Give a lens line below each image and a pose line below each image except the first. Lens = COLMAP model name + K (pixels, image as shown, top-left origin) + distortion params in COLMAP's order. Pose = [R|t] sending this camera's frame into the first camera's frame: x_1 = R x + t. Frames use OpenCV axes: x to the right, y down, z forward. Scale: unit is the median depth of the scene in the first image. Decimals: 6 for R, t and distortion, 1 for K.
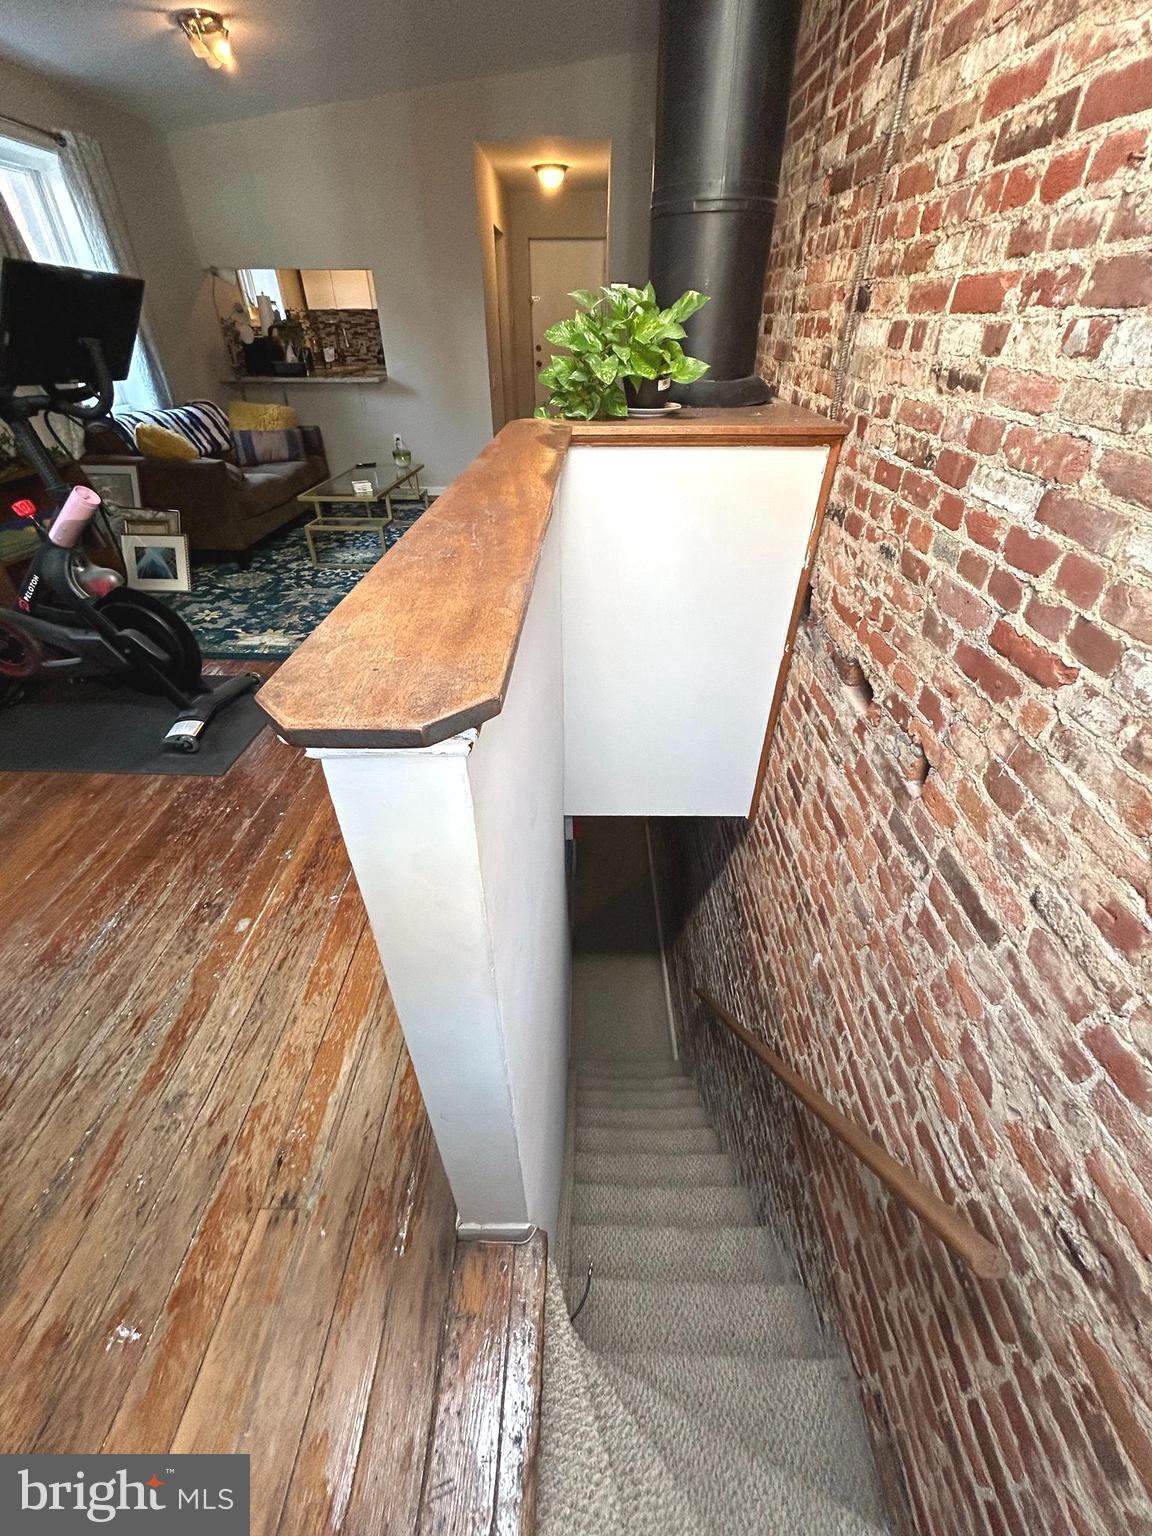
lens RADIAL K [[613.8, 0, 576.0], [0, 613.8, 768.0], [0, 0, 1]] dist [-0.000246, -0.000345]
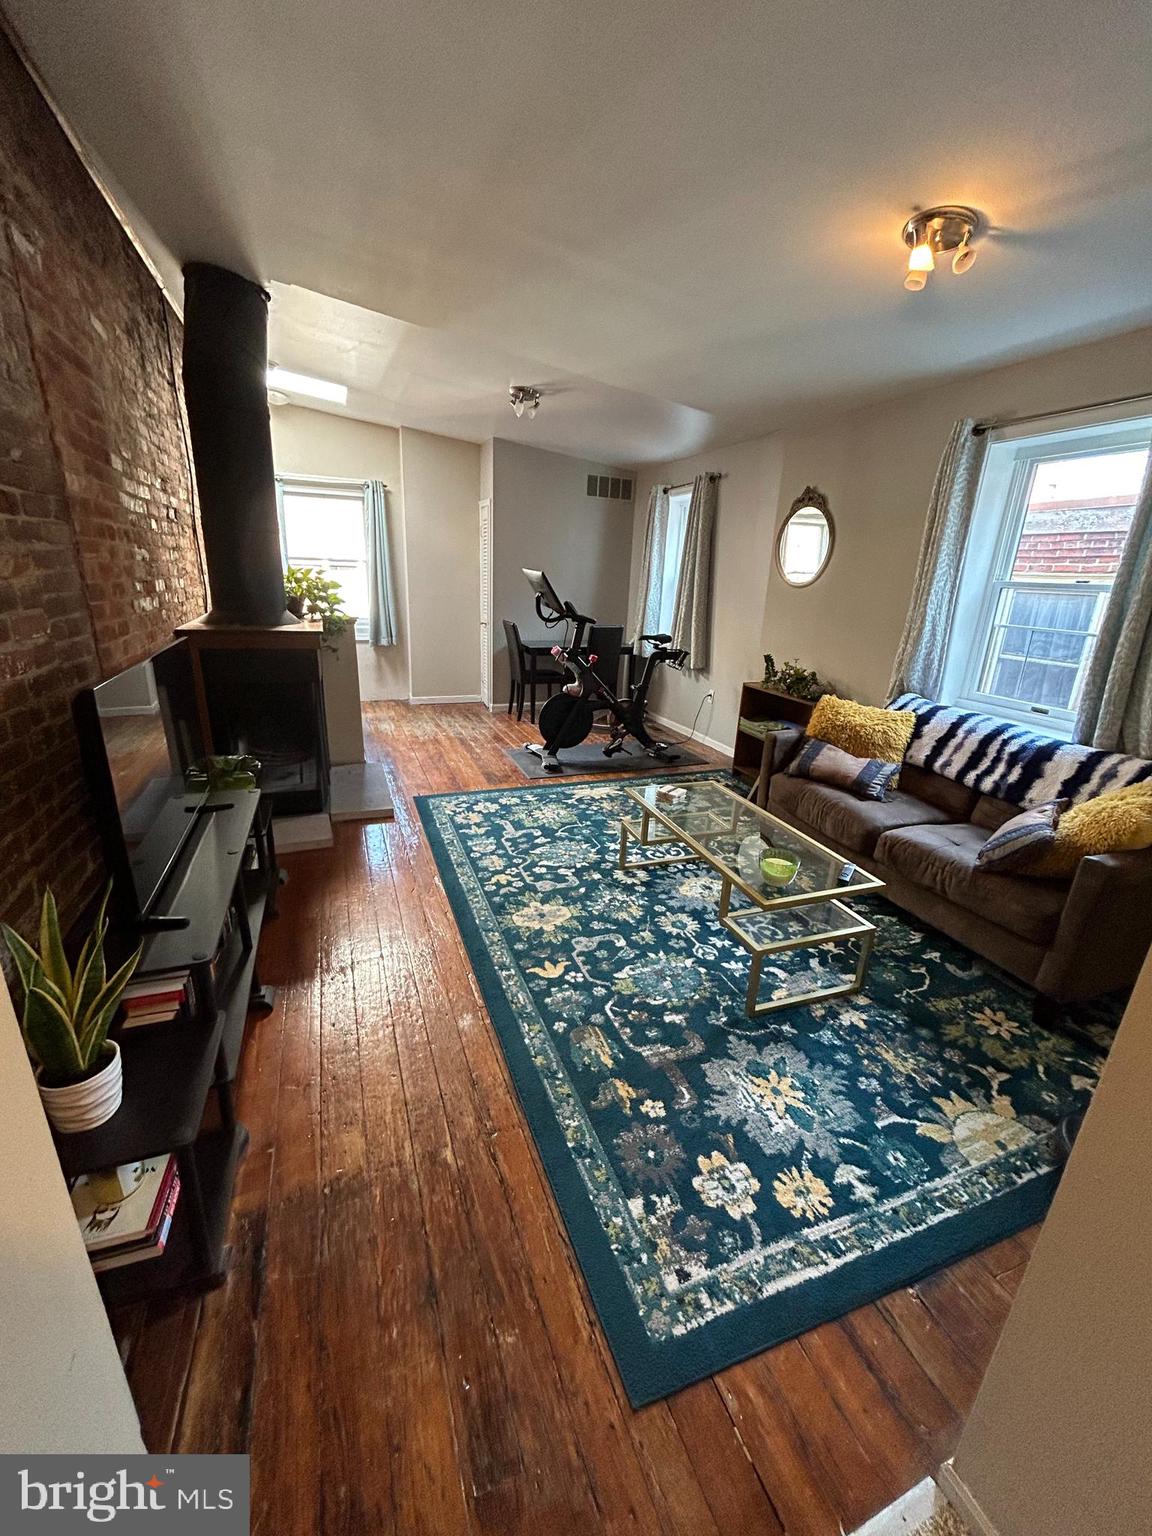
lens RADIAL K [[611.9, 0, 576.0], [0, 611.9, 768.0], [0, 0, 1]] dist [-0.008372, -0.000256]
pose [[-0.923941, 0.084325, -0.373126, 0.025608], [-0.253196, 0.596357, 0.761742, -1.232767], [0.286750, 0.798278, -0.529648, 1.637468]]
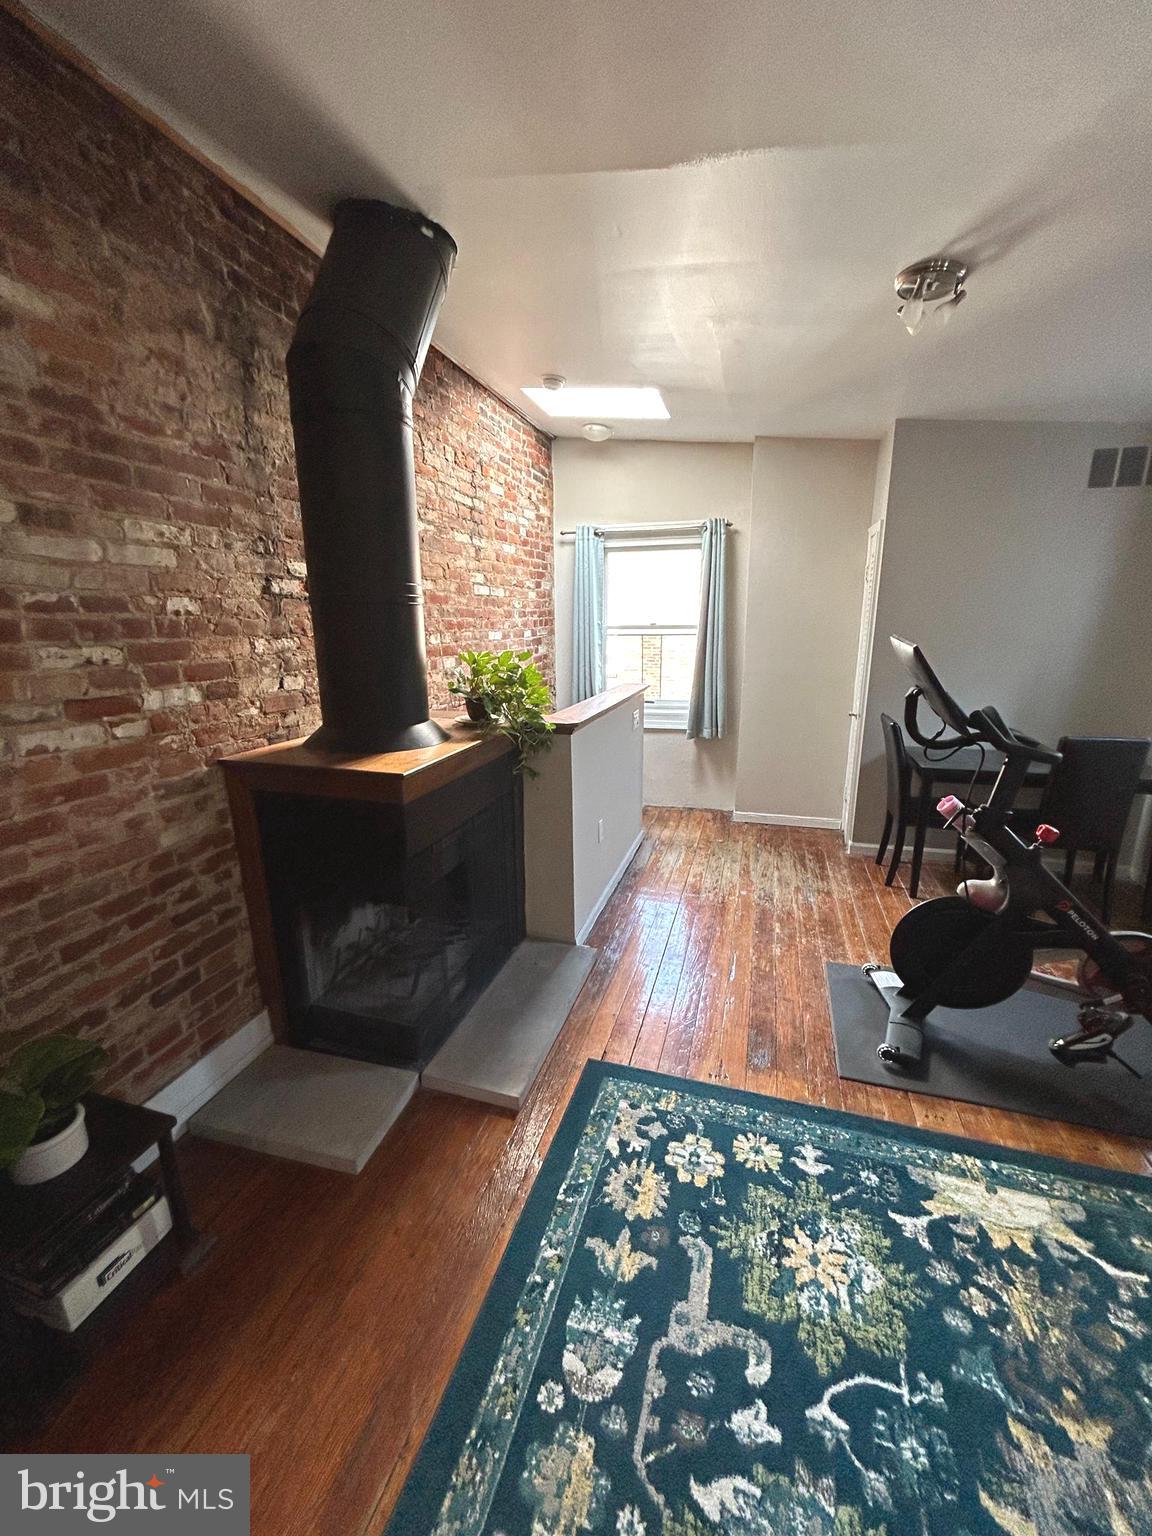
lens RADIAL K [[613.8, 0, 576.0], [0, 613.8, 768.0], [0, 0, 1]] dist [-0.000246, -0.000345]
pose [[-0.961150, -0.053017, 0.270889, -0.283761], [0.171111, 0.655628, 0.735441, -0.876082], [-0.216593, 0.753221, -0.621084, 1.108534]]
